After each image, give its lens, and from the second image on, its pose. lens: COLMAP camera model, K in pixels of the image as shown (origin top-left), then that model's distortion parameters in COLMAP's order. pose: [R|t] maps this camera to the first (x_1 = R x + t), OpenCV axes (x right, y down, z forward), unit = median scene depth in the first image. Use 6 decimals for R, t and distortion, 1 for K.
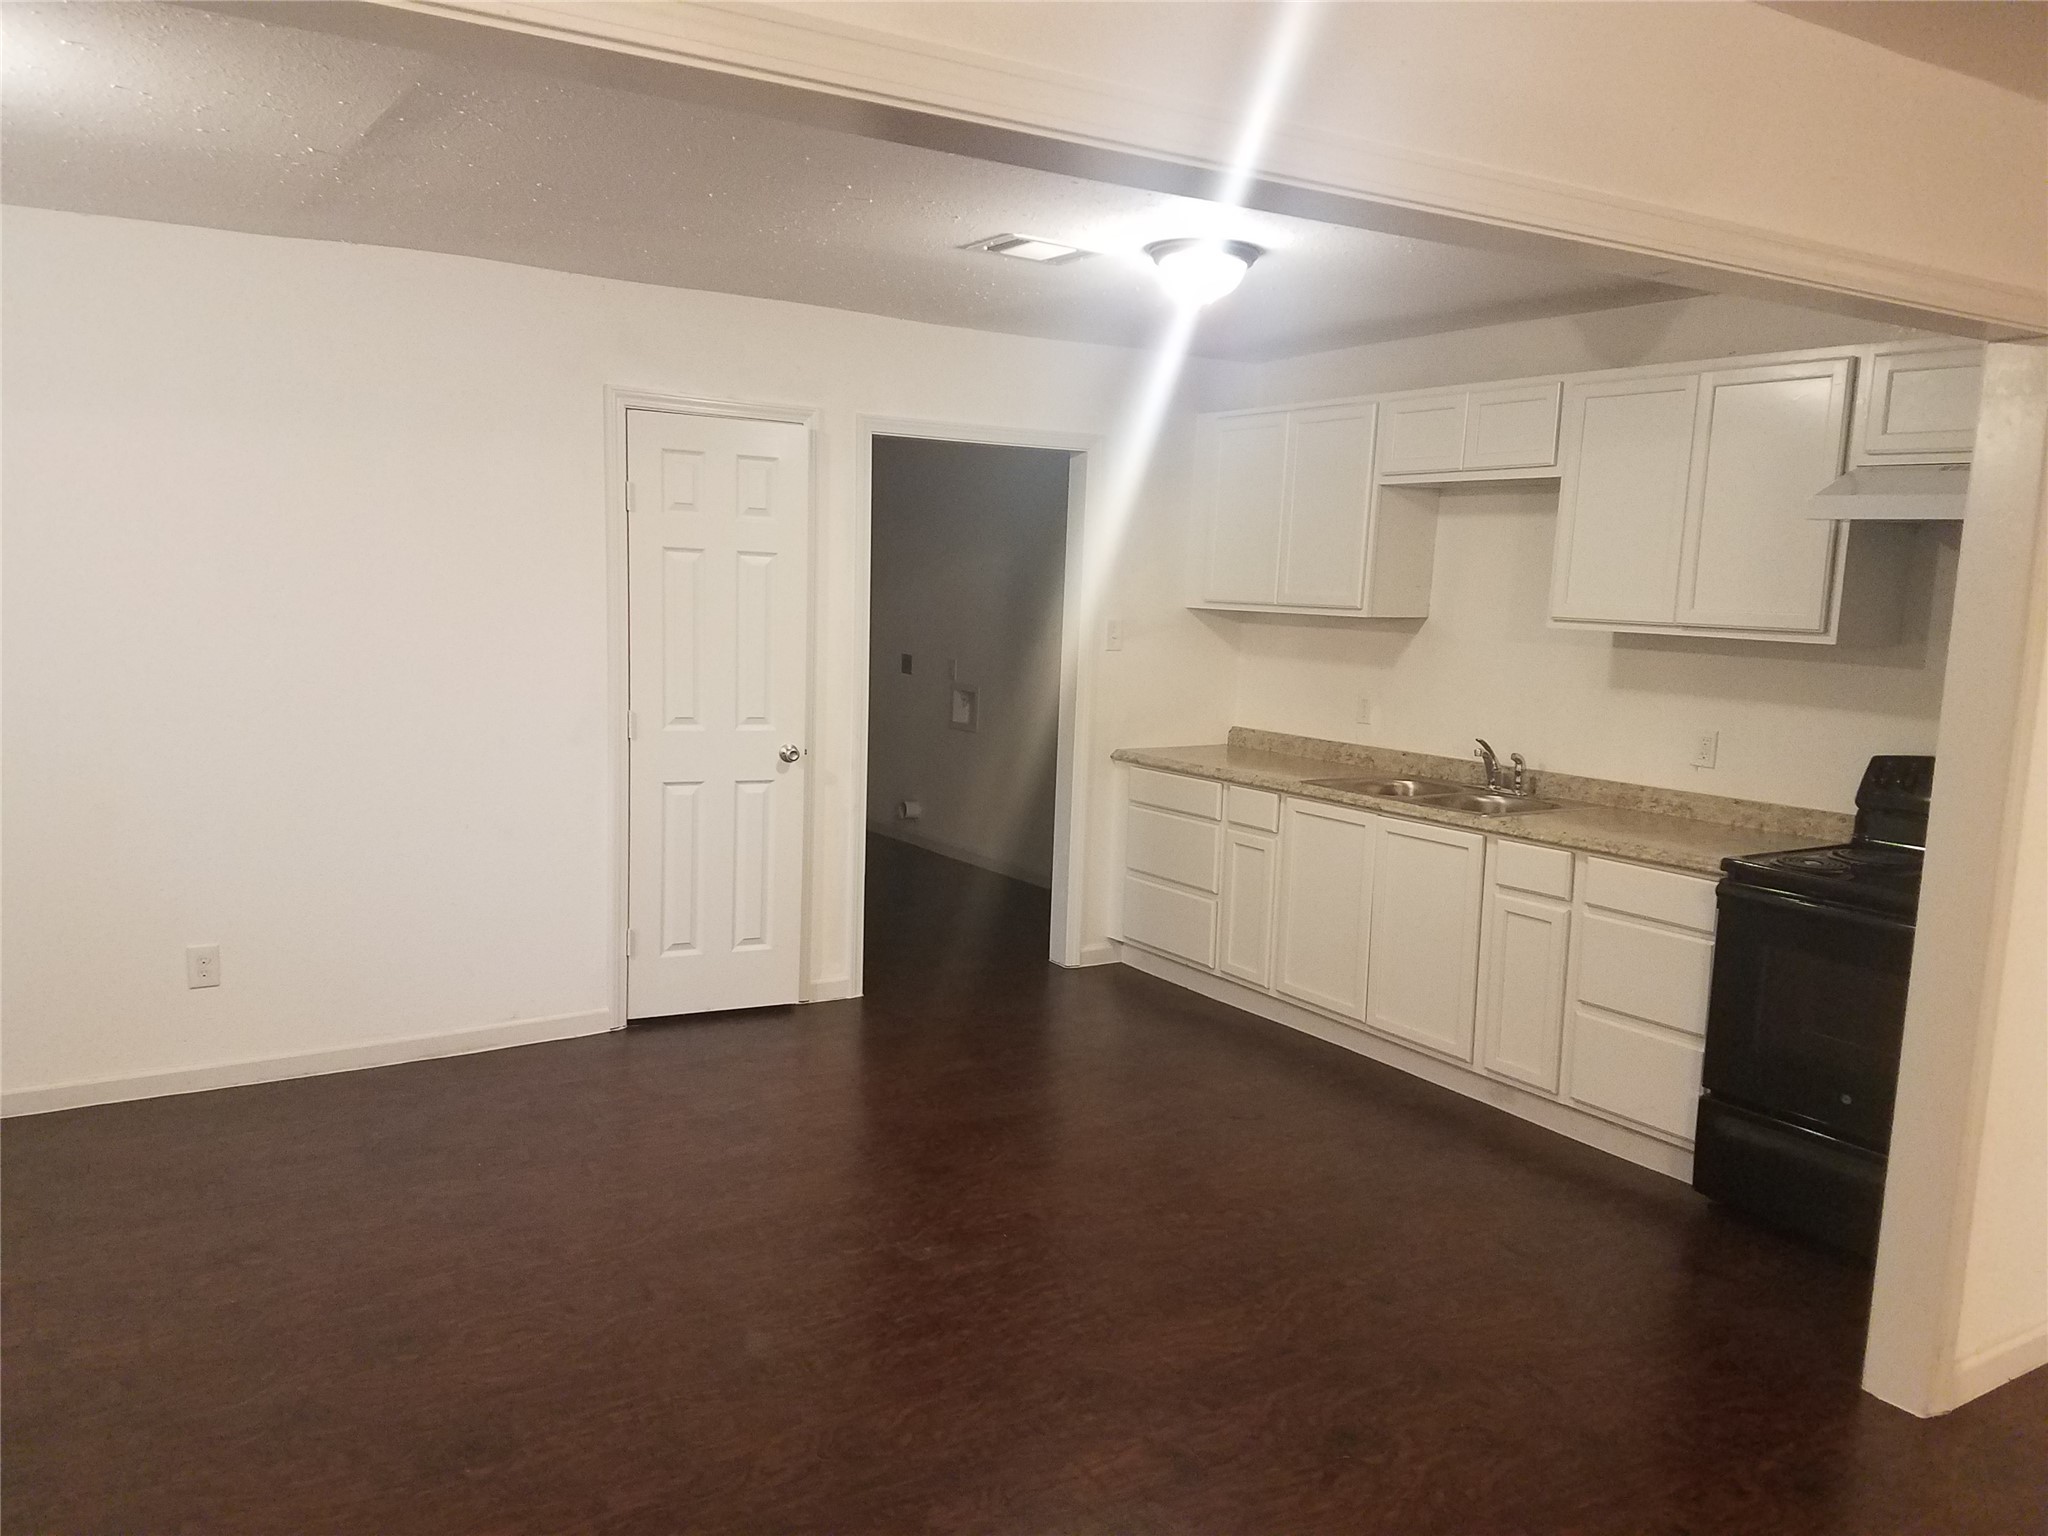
lens RADIAL K [[1596.5, 0, 1001.1], [0, 1596.5, 817.9], [0, 0, 1]] dist [0.188886, -0.440664]
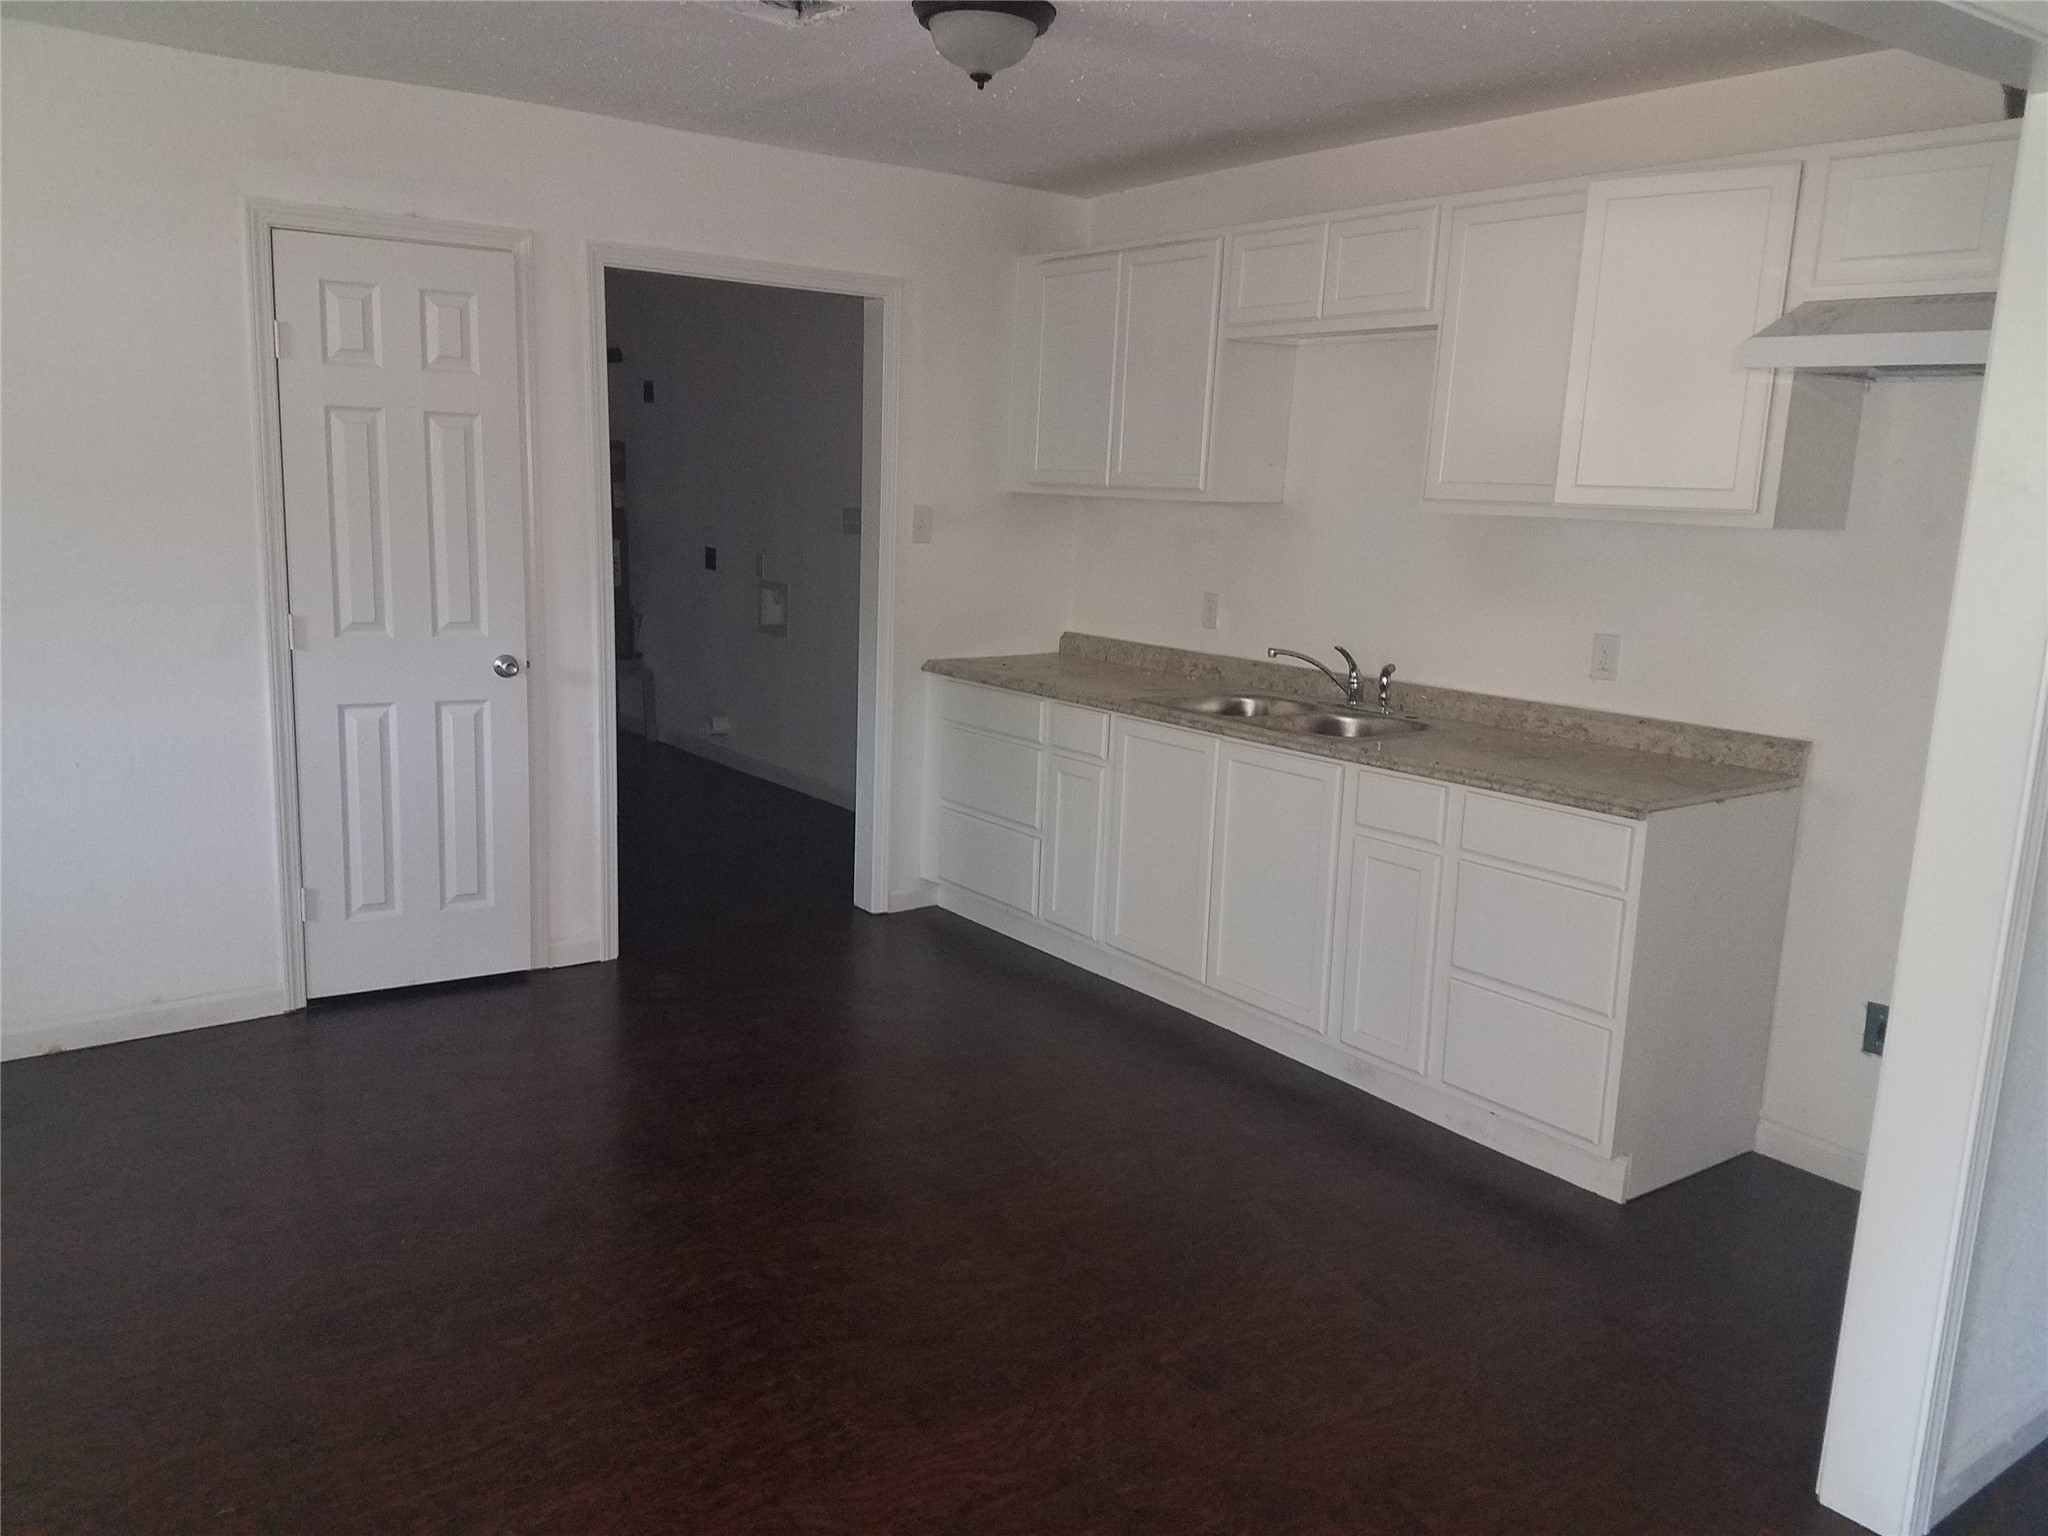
lens RADIAL K [[1596.5, 0, 1001.1], [0, 1596.5, 817.9], [0, 0, 1]] dist [0.188886, -0.440664]
pose [[0.997082, -0.012900, 0.075240, 0.053893], [0.008278, 0.998078, 0.061420, -0.012295], [-0.075888, -0.060618, 0.995272, 0.167572]]
